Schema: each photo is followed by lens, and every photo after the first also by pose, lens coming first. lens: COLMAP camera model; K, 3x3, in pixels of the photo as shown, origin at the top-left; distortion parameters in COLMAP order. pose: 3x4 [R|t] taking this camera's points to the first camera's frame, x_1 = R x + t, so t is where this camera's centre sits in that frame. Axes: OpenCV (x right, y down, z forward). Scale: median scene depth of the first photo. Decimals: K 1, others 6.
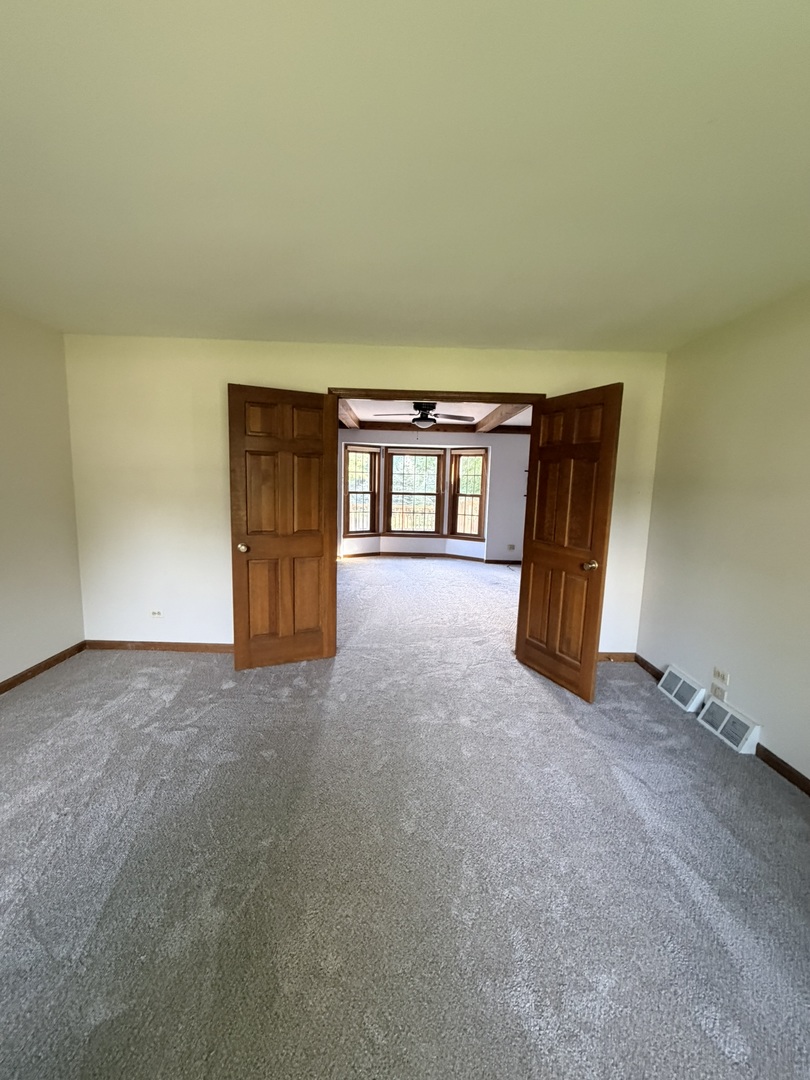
lens RADIAL K [[426.9, 0, 405.0], [0, 426.9, 540.0], [0, 0, 1]] dist [-0.000808, -0.000345]
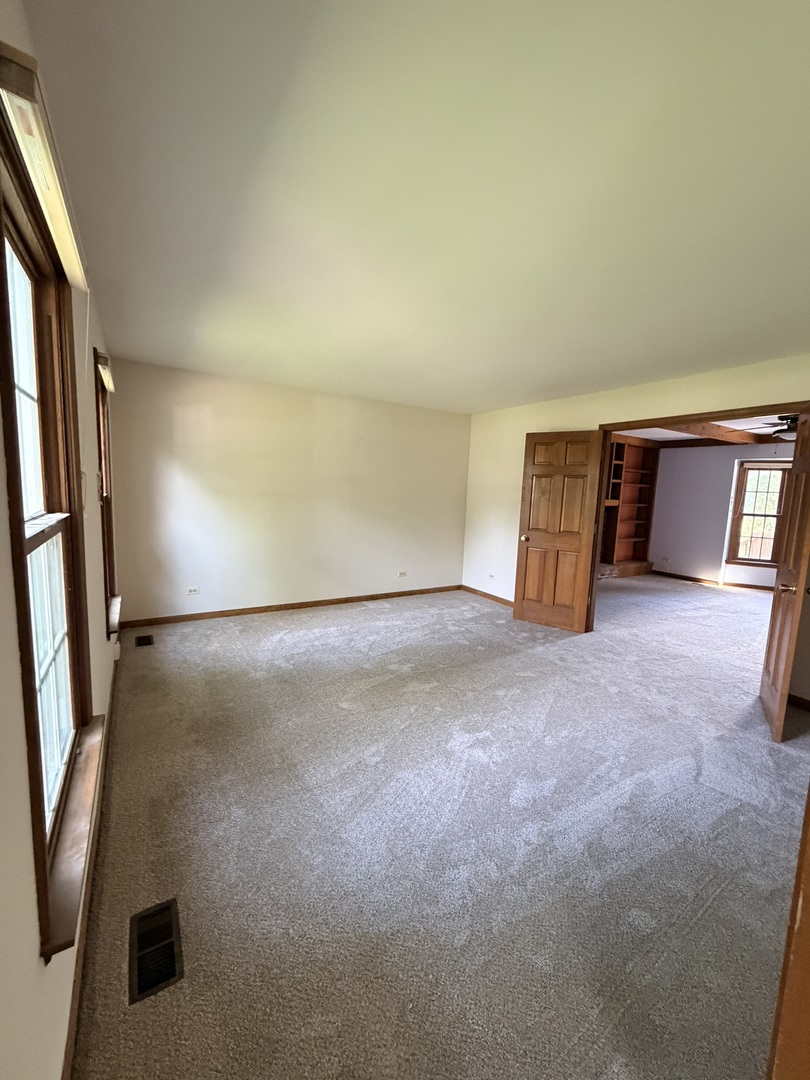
lens RADIAL K [[426.9, 0, 405.0], [0, 426.9, 540.0], [0, 0, 1]] dist [-0.000808, -0.000345]
pose [[0.512860, 0.094456, -0.853260, 0.695577], [-0.139597, 0.989875, 0.025674, 0.044934], [0.847046, 0.105946, 0.520853, -0.154697]]
